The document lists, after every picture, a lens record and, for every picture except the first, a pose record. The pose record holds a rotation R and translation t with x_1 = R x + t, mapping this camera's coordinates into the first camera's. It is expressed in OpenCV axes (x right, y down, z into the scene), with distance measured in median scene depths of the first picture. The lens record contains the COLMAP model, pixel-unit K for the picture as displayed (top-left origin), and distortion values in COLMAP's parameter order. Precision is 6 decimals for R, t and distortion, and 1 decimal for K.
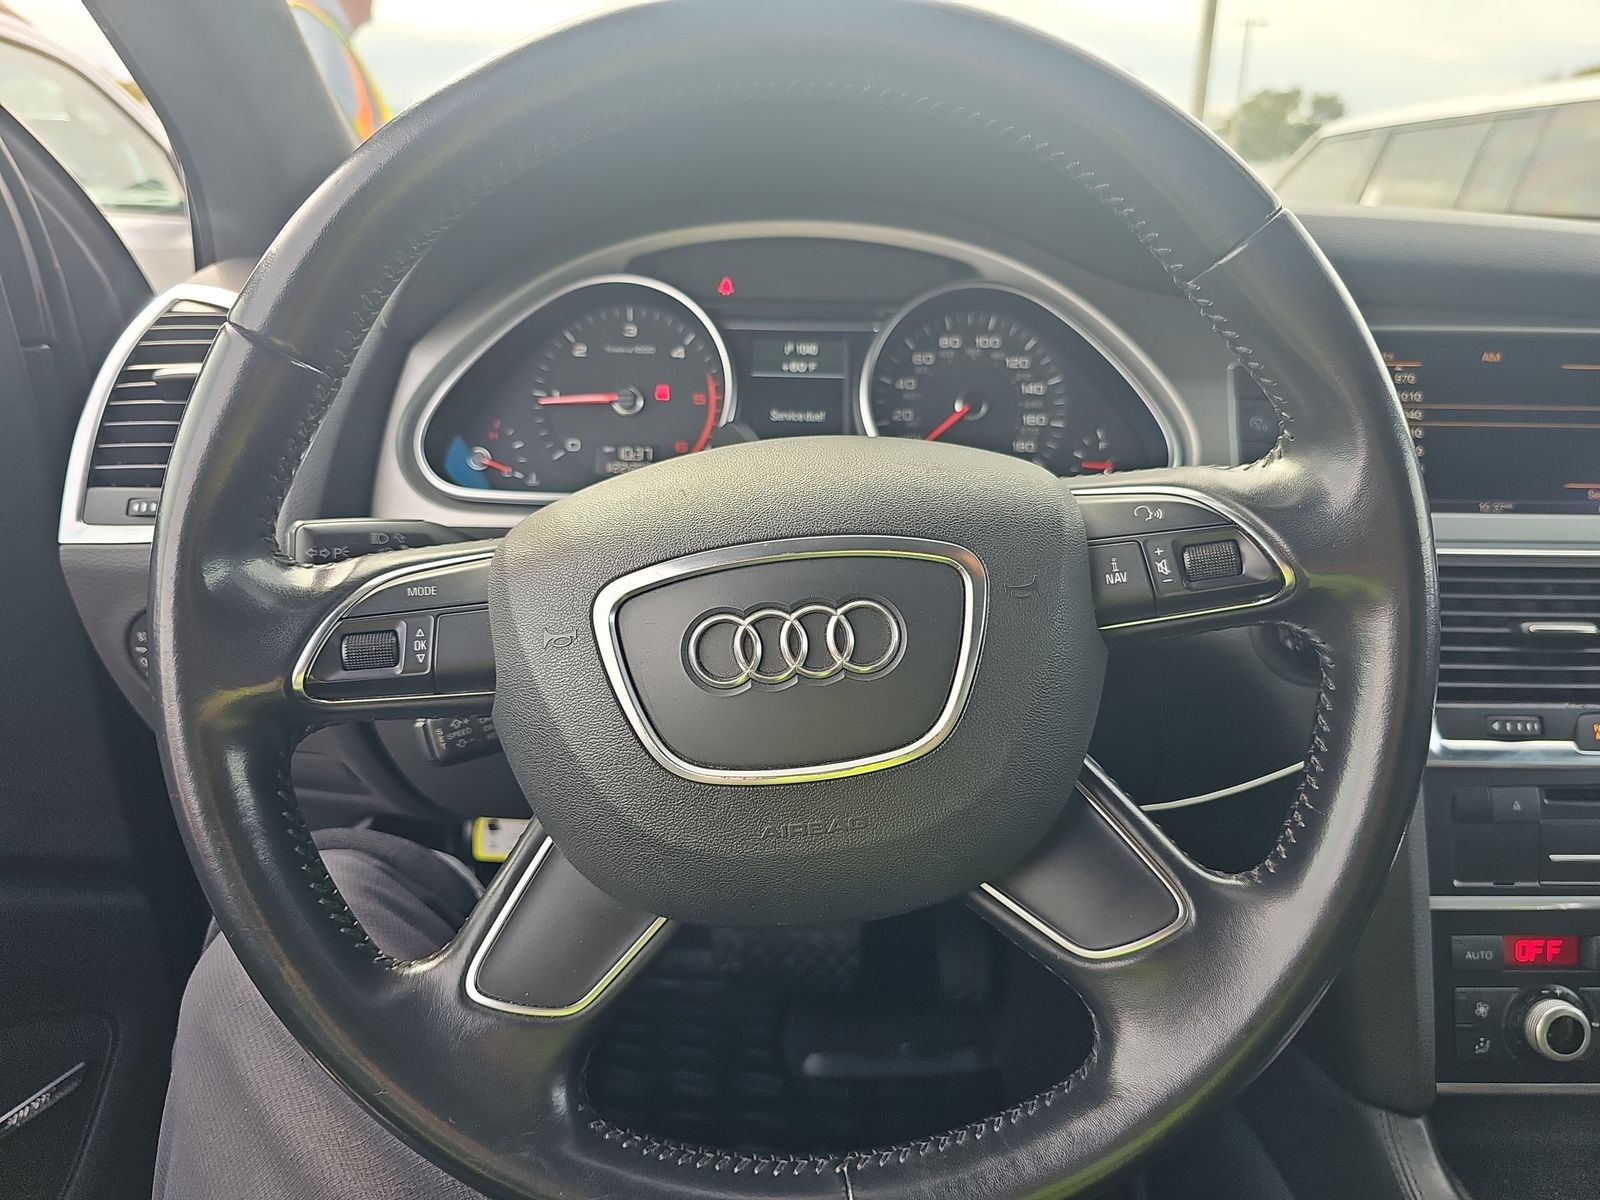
lens RADIAL K [[1003.6, 0, 800.0], [0, 1003.6, 600.0], [0, 0, 1]] dist [0.049033, -0.060008]
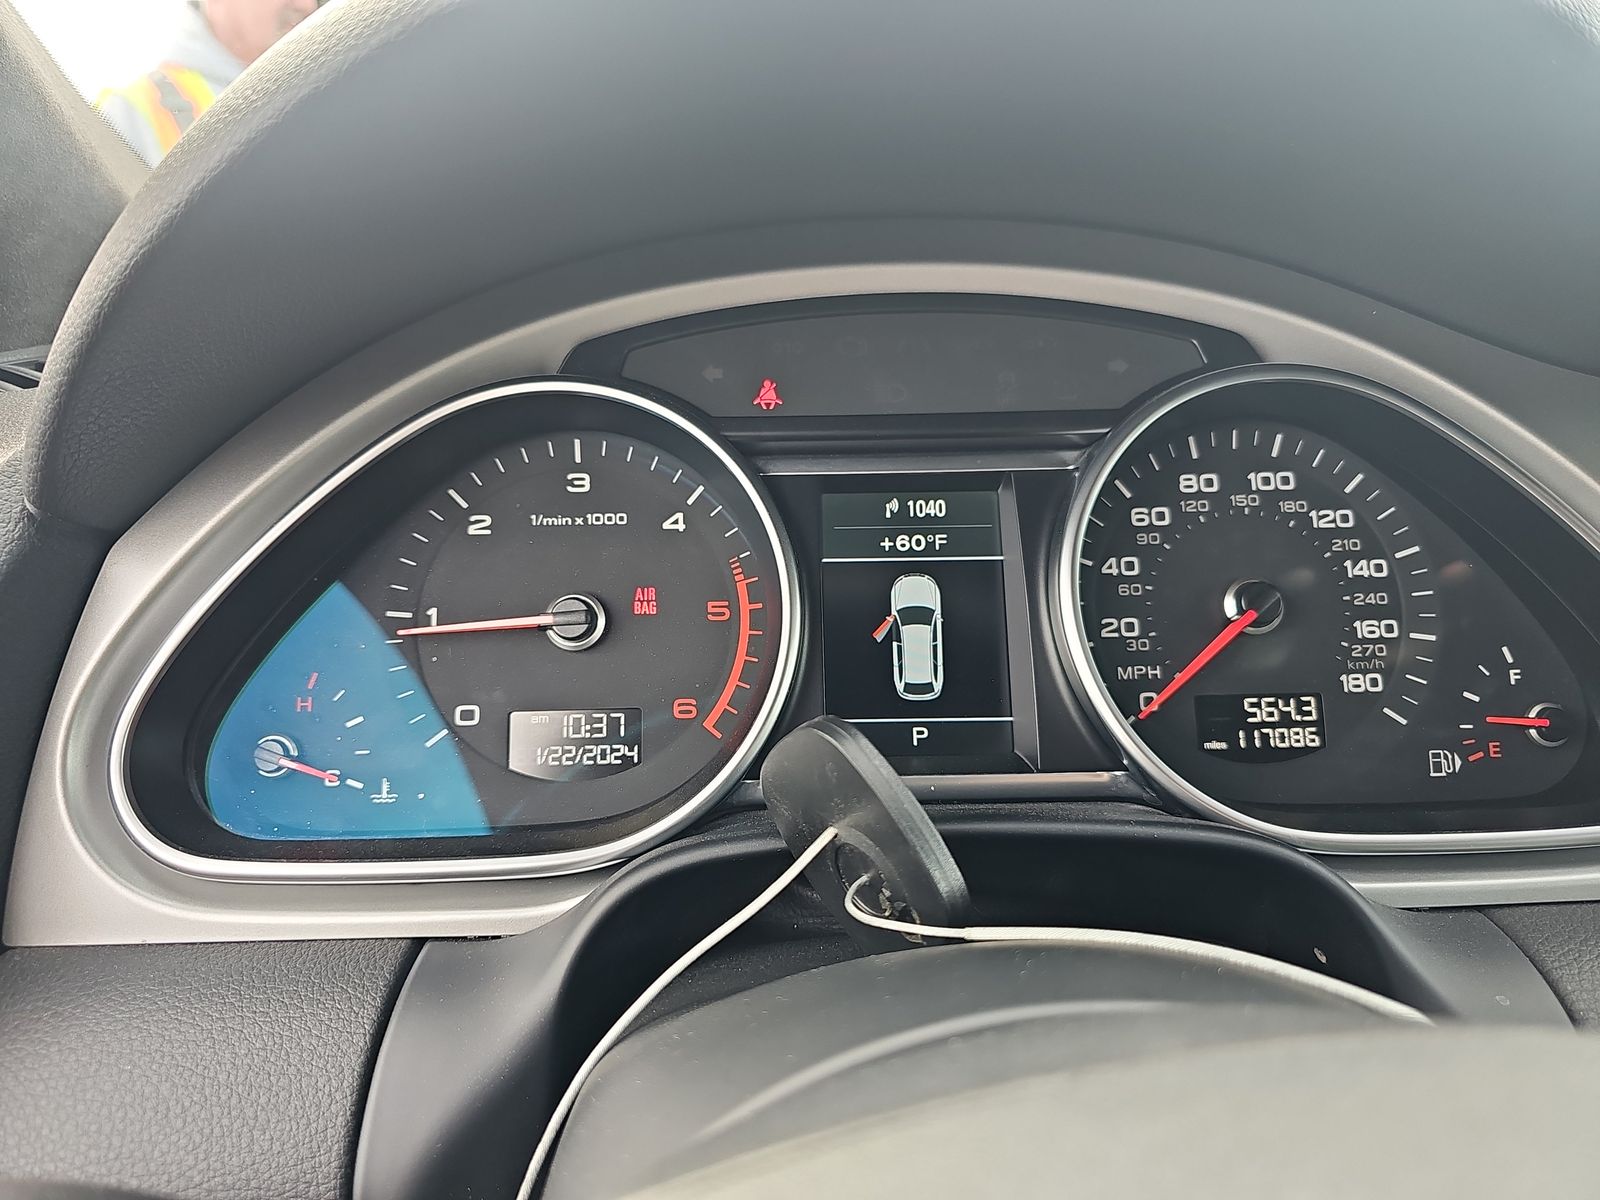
lens RADIAL K [[1061.5, 0, 800.0], [0, 1061.5, 600.0], [0, 0, 1]] dist [0.008101, 0.000020]
pose [[0.998930, -0.037215, 0.027445, -0.086306], [0.039095, 0.996674, -0.071503, -0.195030], [-0.024693, 0.072499, 0.997063, 0.548259]]
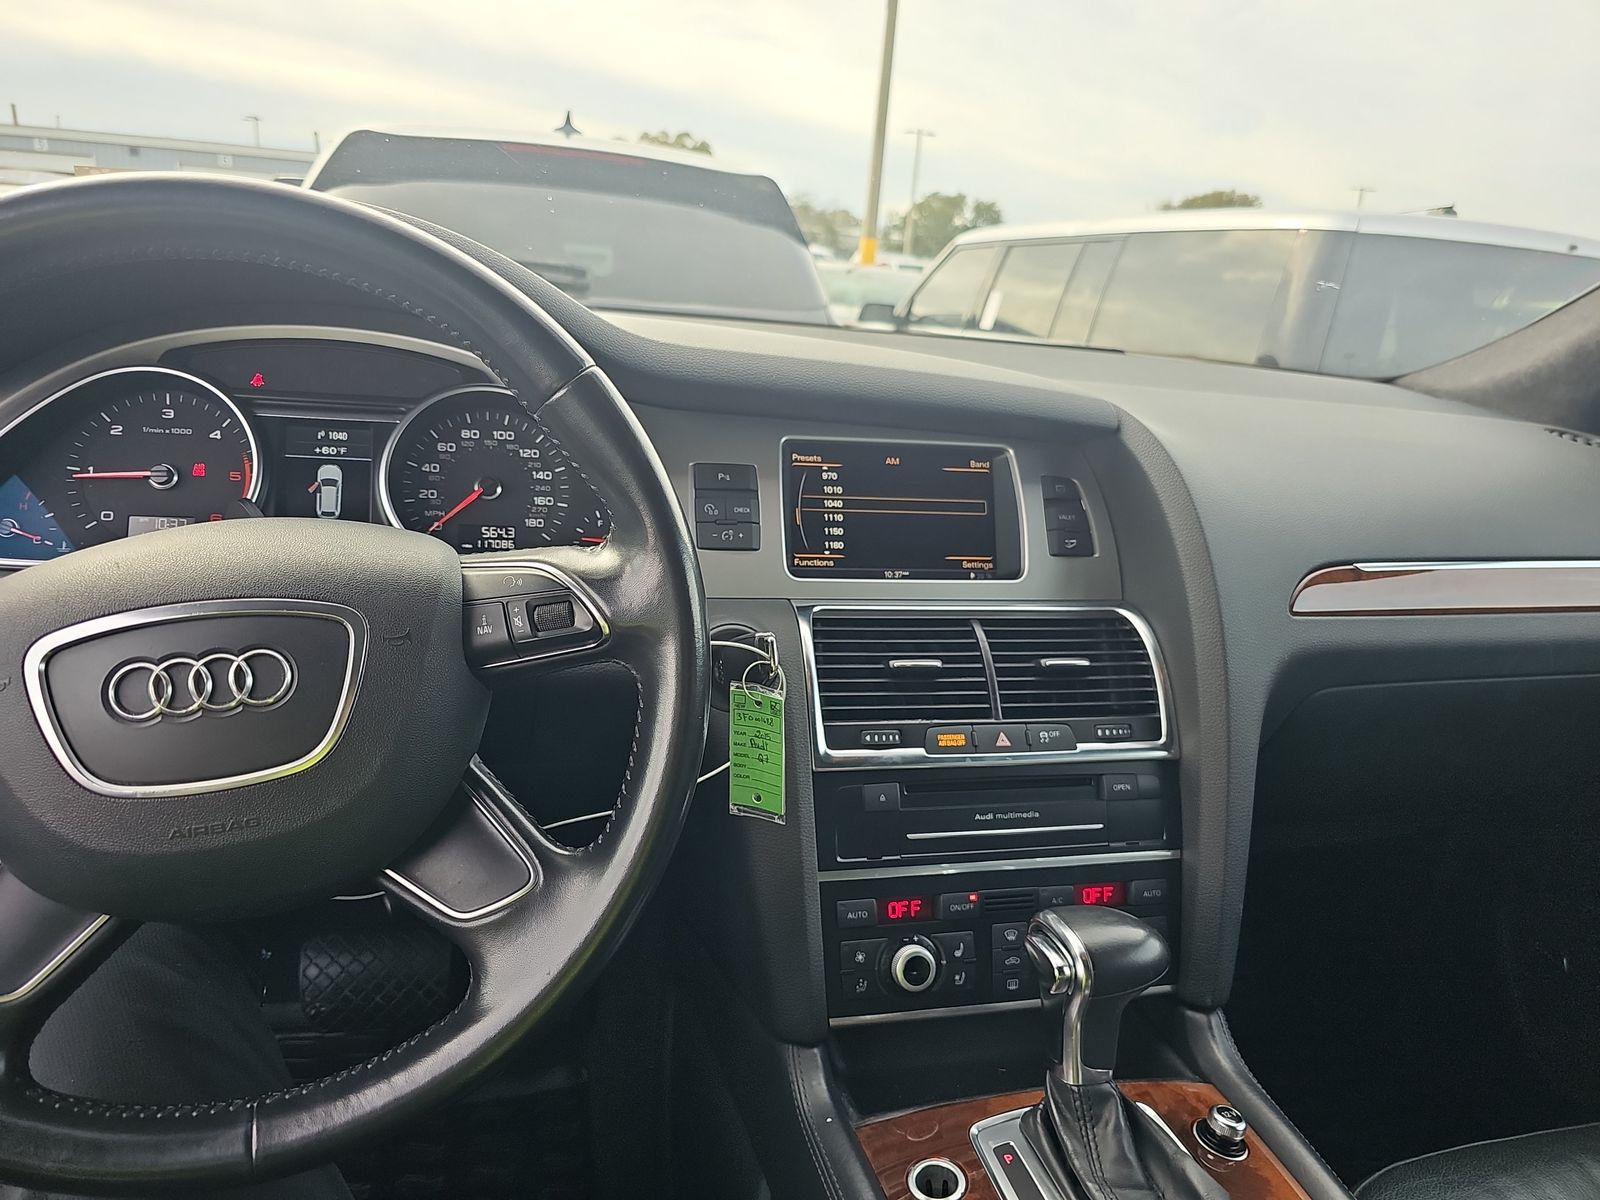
lens RADIAL K [[1025.1, 0, 783.5], [0, 1025.1, 601.2], [0, 0, 1]] dist [0.056720, -0.065037]
pose [[0.973403, -0.005169, 0.229040, 0.269782], [0.017933, 0.998397, -0.053682, 0.014333], [-0.228395, 0.056362, 0.971936, -0.298961]]
